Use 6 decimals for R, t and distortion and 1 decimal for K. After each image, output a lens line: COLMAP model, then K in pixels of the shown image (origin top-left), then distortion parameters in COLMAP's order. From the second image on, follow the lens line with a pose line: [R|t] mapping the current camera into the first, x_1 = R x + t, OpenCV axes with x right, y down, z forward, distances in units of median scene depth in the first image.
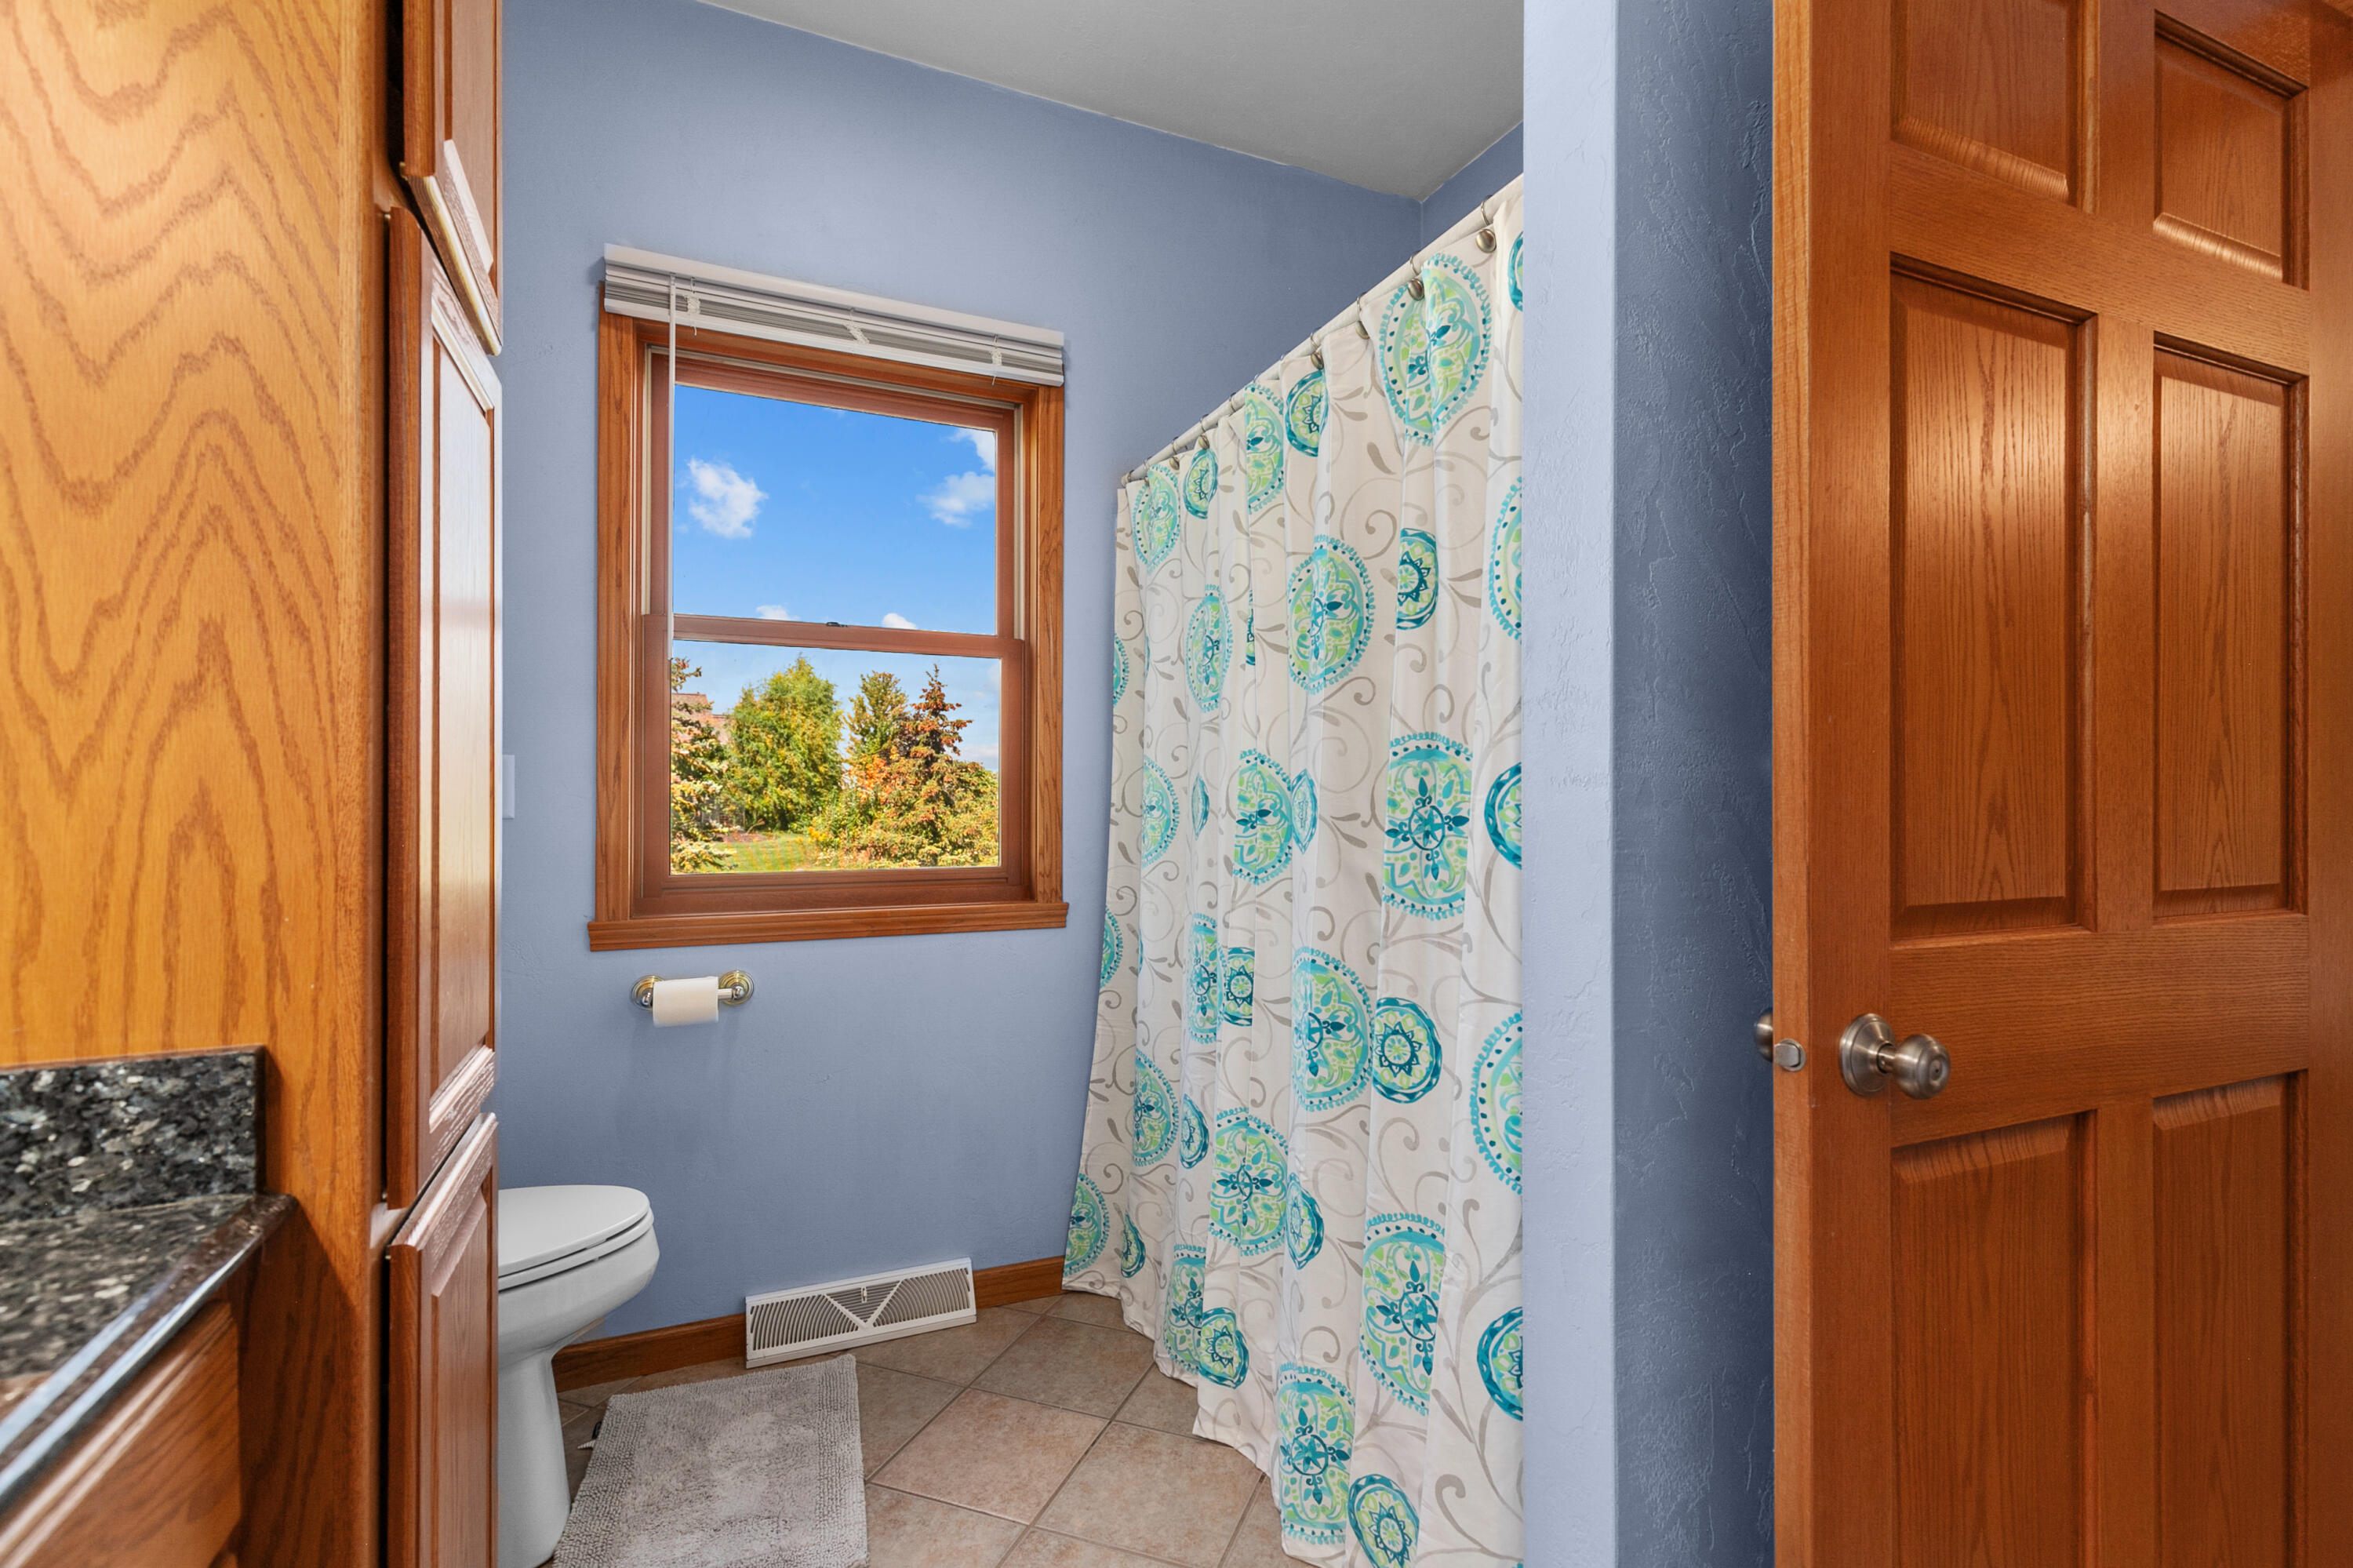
lens RADIAL K [[1075.1, 0, 1179.1], [0, 1075.1, 793.4], [0, 0, 1]] dist [0.008711, 0.000091]
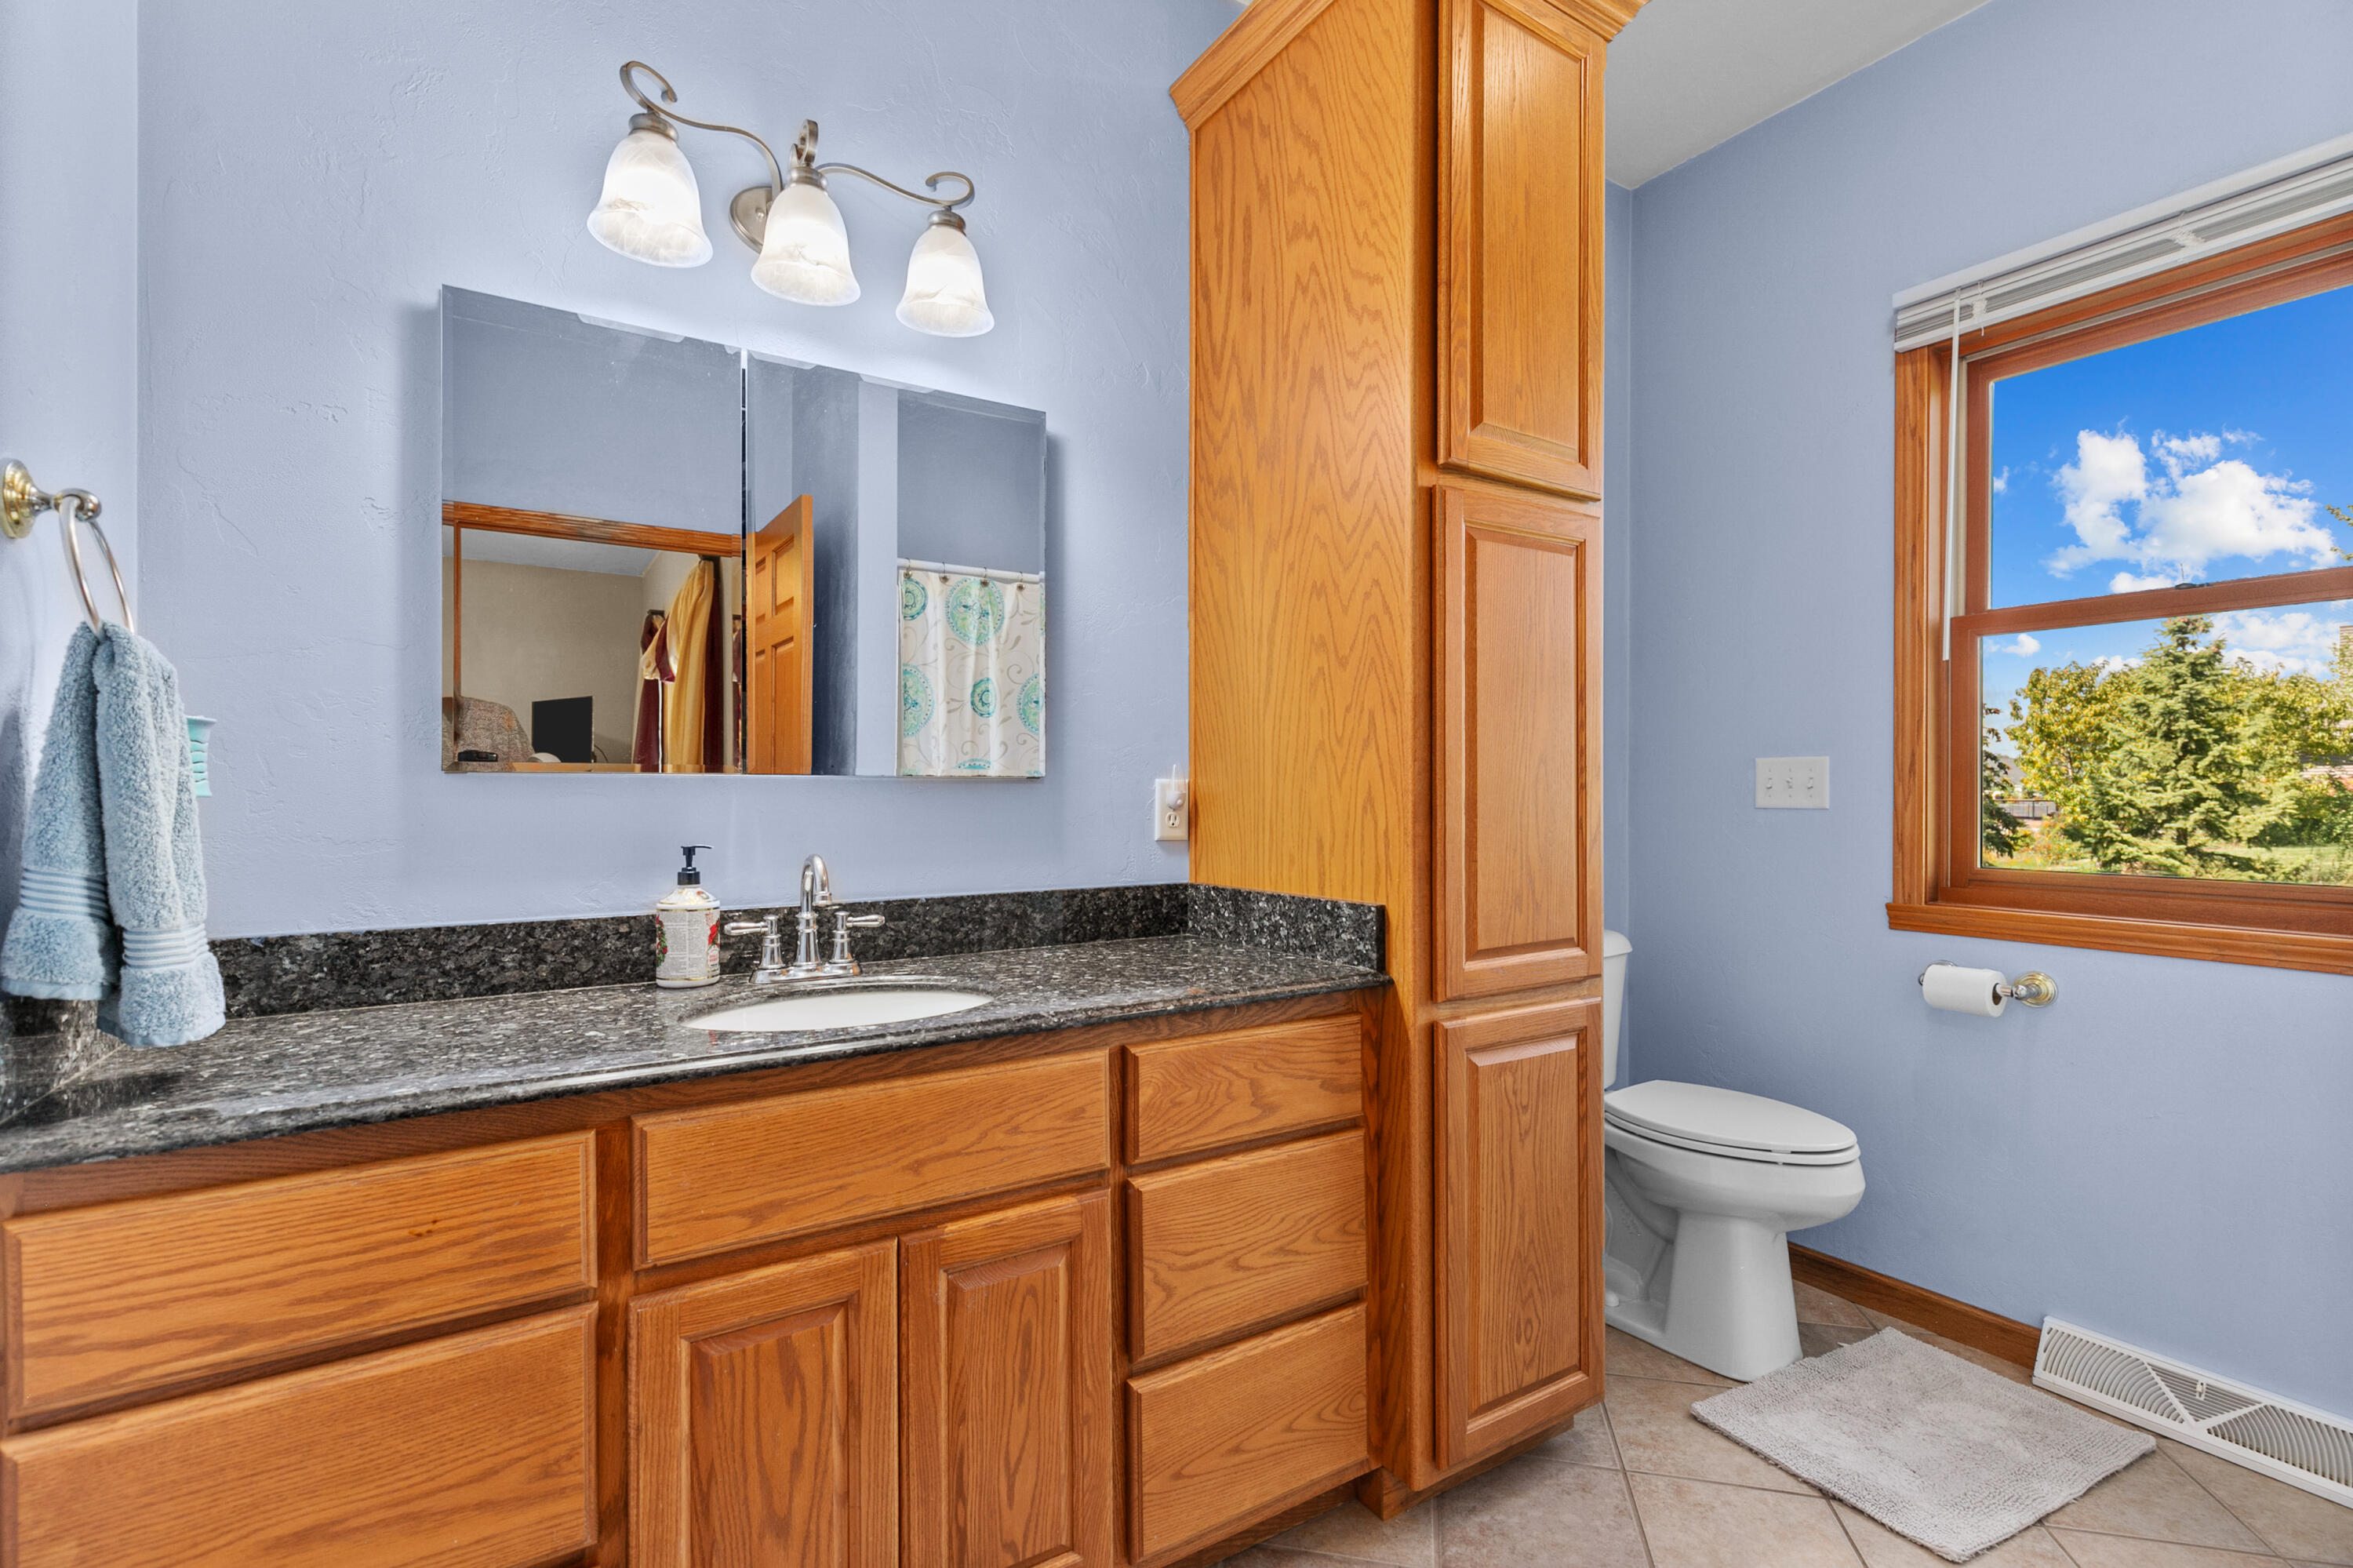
lens RADIAL K [[1075.1, 0, 1186.0], [0, 1075.1, 790.4], [0, 0, 1]] dist [0.008711, 0.000091]
pose [[0.145618, -0.003481, -0.989335, 0.455263], [0.001989, 0.999993, -0.003226, 0.004541], [0.989339, -0.001498, 0.145624, 0.113641]]
